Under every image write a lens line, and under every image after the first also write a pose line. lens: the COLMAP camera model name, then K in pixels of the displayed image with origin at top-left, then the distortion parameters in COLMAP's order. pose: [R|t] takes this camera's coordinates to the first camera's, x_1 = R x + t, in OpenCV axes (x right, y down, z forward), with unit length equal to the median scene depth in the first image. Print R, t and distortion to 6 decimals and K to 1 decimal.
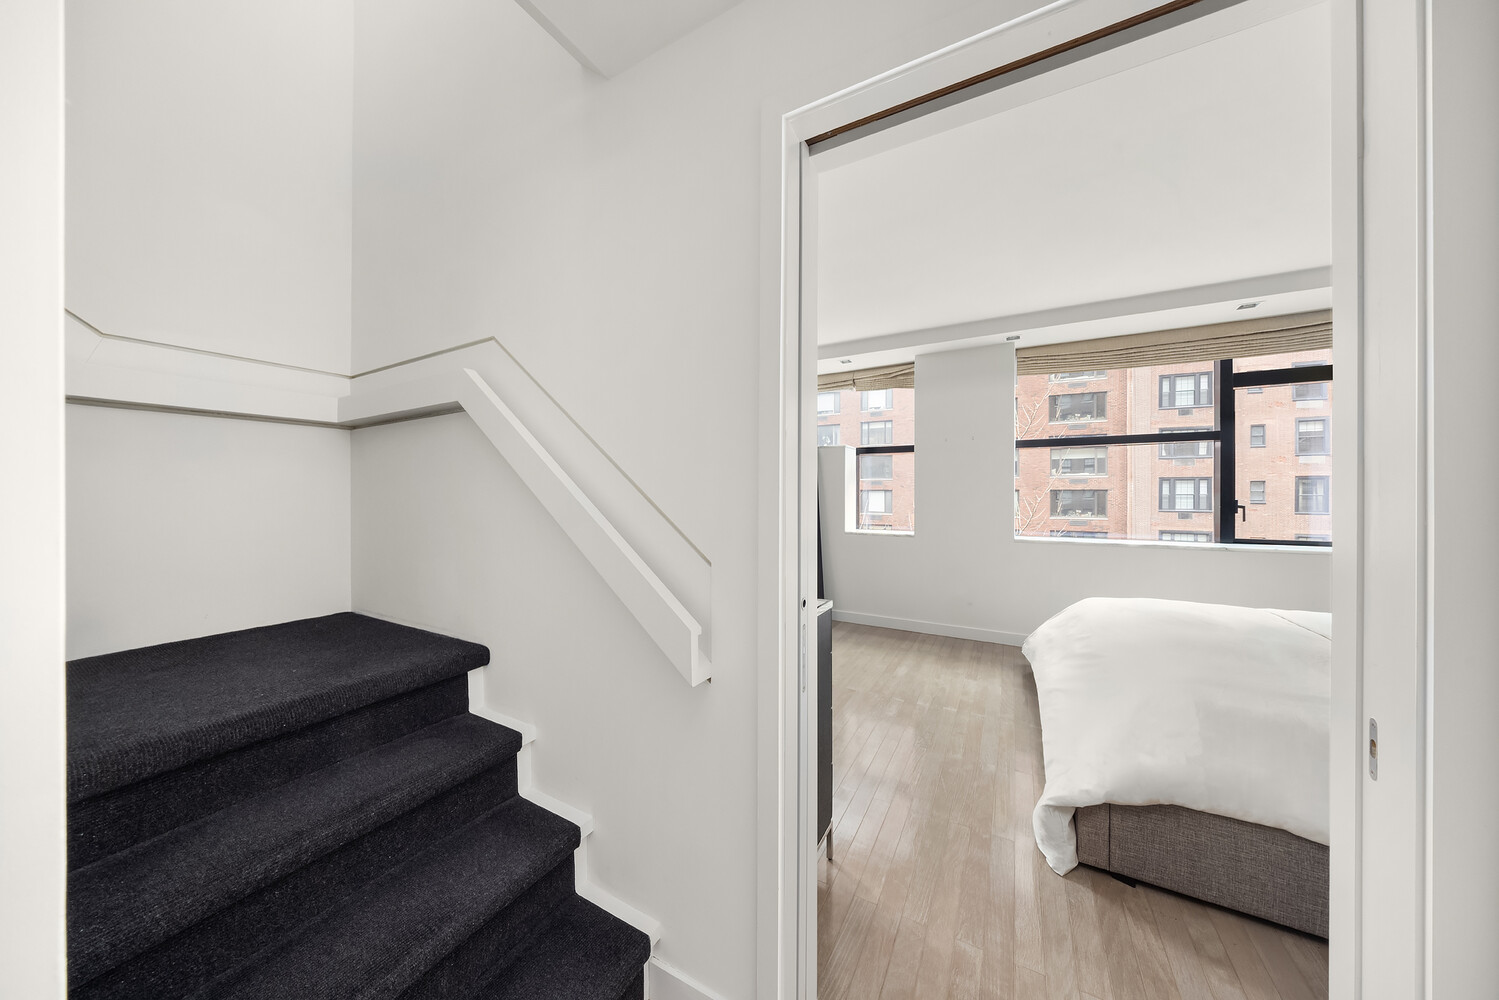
lens RADIAL K [[483.5, 0, 747.2], [0, 483.5, 495.1], [0, 0, 1]] dist [0.000544, 0.000831]
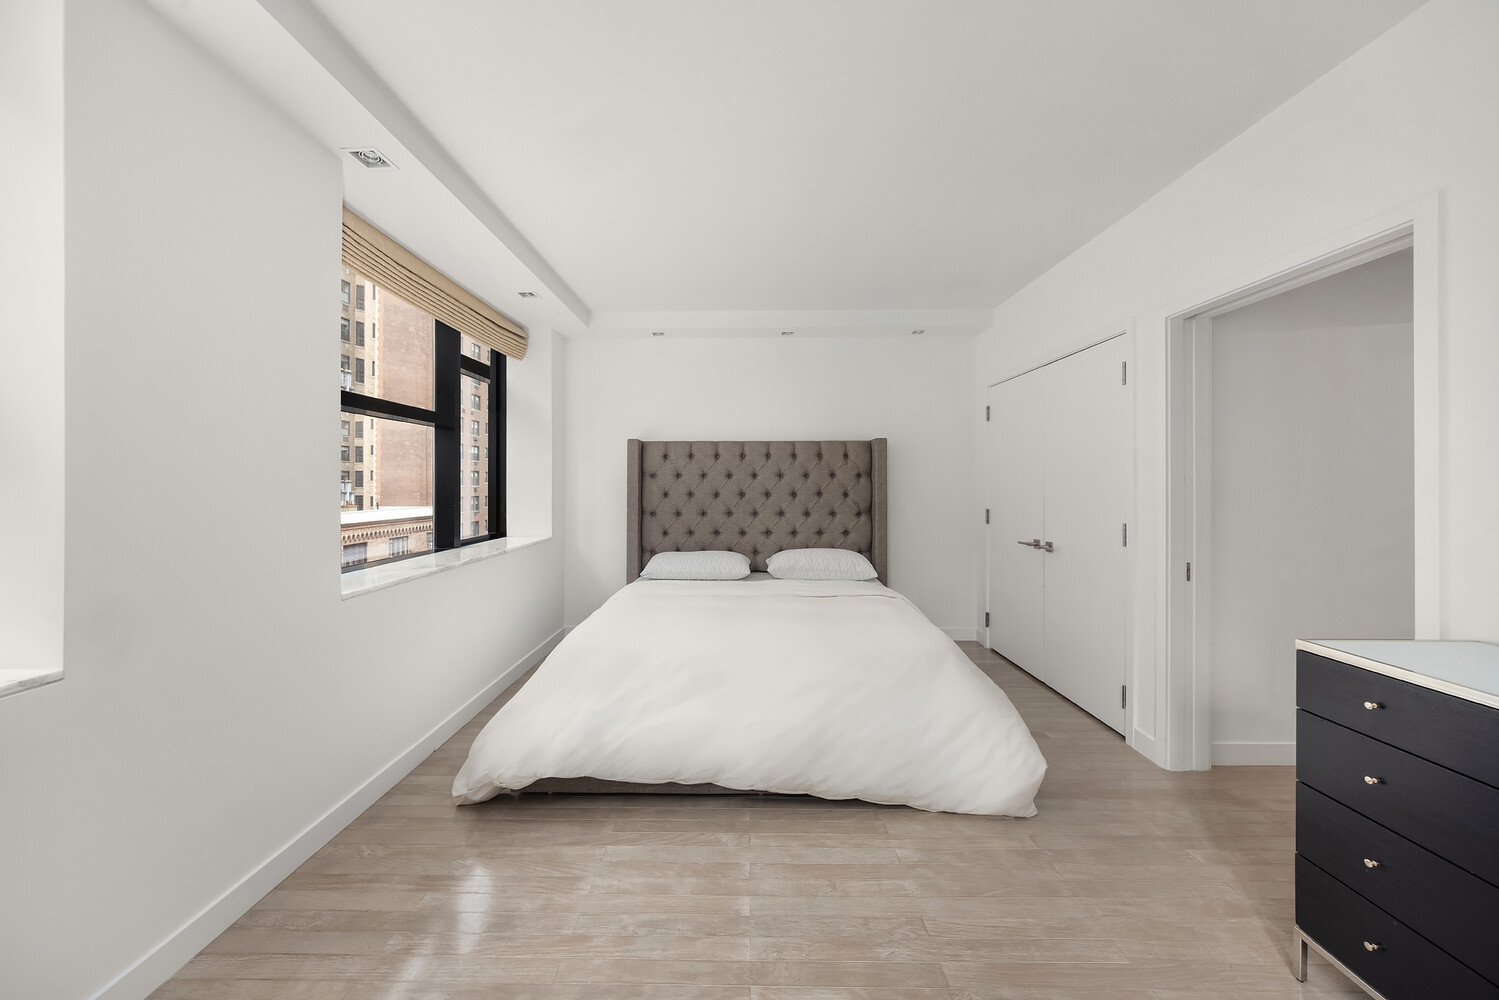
lens RADIAL K [[508.6, 0, 752.8], [0, 508.6, 493.0], [0, 0, 1]] dist [0.001417, 0.000193]
pose [[-0.481637, -0.001452, 0.876370, -0.056335], [0.003139, 0.999989, 0.003382, -0.000190], [-0.876365, 0.004380, -0.481627, 1.180477]]
